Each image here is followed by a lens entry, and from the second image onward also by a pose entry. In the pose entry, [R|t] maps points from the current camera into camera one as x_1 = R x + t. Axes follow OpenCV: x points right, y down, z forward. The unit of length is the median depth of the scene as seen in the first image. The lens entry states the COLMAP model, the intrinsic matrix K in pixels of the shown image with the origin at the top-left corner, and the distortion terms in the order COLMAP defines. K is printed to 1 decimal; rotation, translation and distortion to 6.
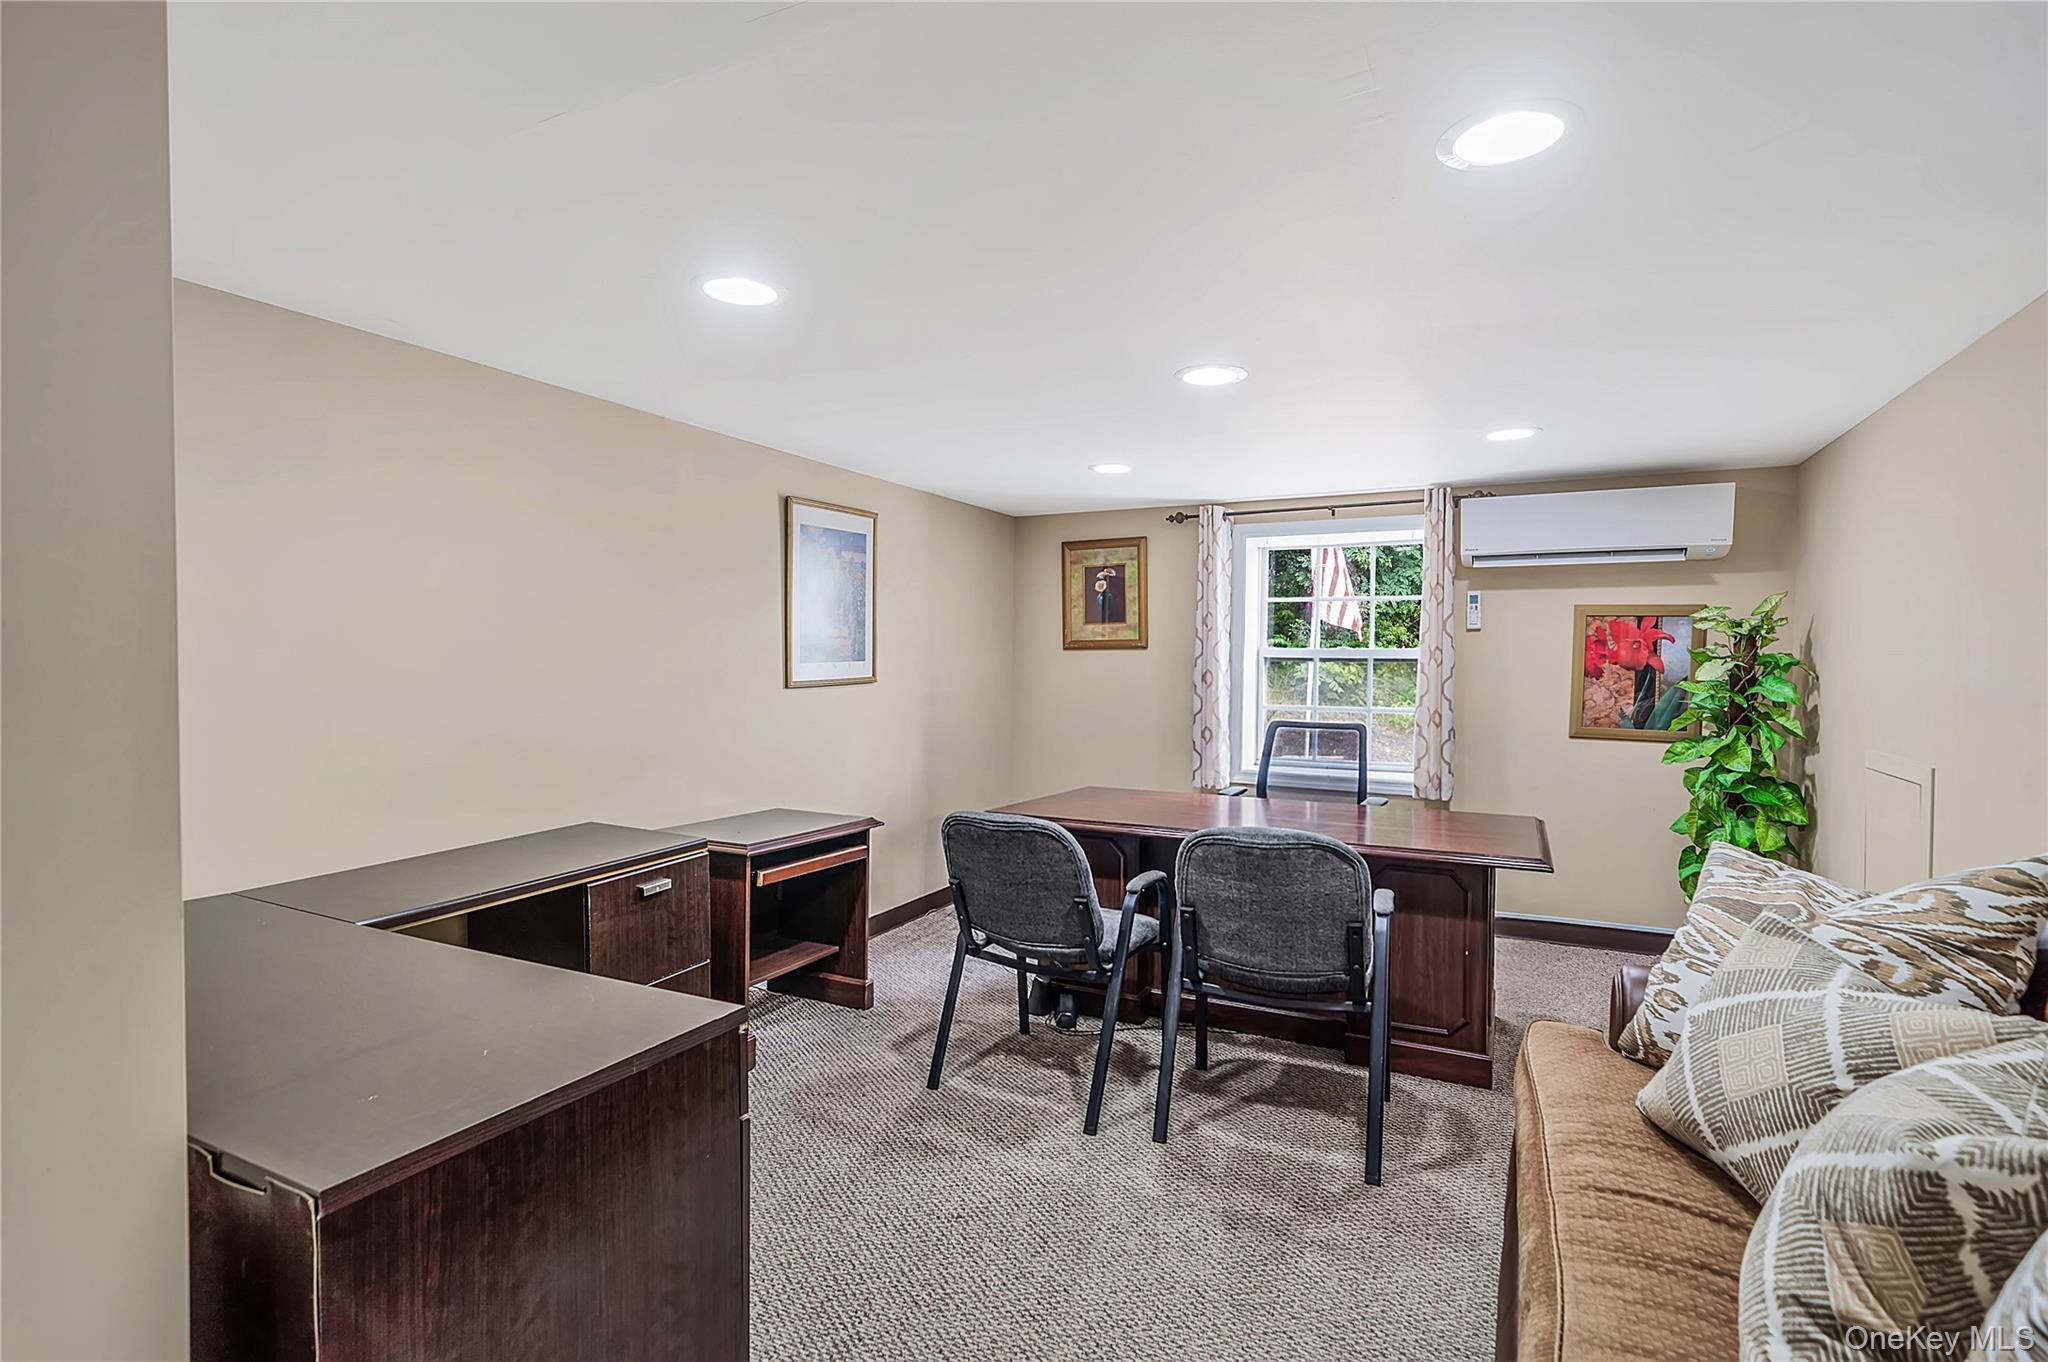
lens RADIAL K [[939.9, 0, 1027.8], [0, 939.9, 682.8], [0, 0, 1]] dist [0.000109, 0.000134]
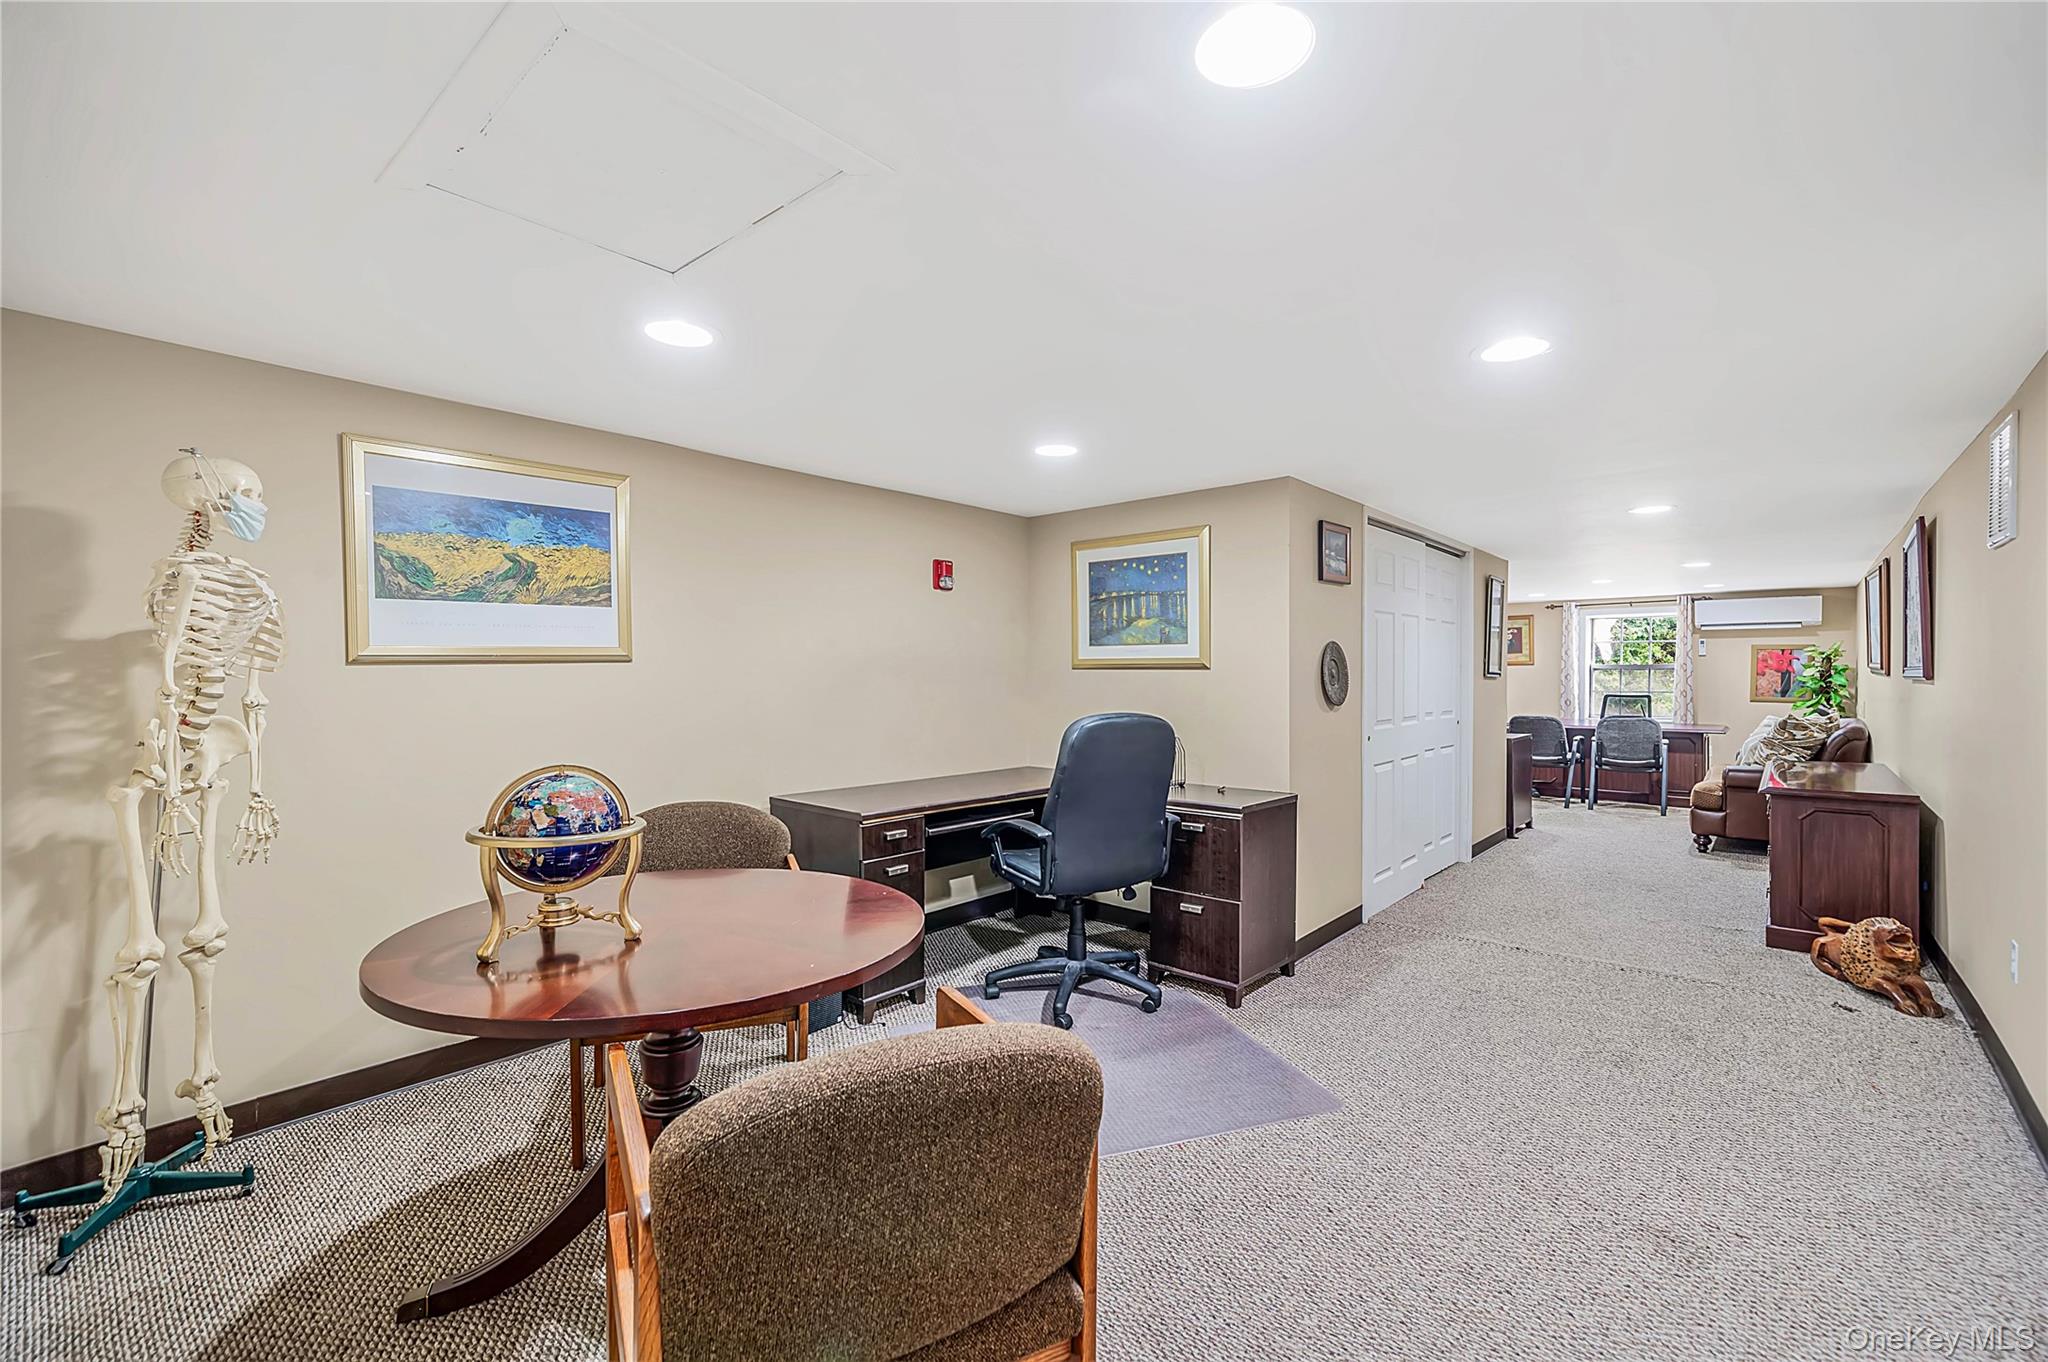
lens RADIAL K [[882.1, 0, 1024.0], [0, 882.1, 675.9], [0, 0, 1]] dist [0.003181, -0.000037]
pose [[0.971912, -0.007369, -0.235228, -0.685020], [0.002093, 0.999741, -0.022673, 0.042077], [0.235334, 0.021544, 0.971676, -1.617928]]
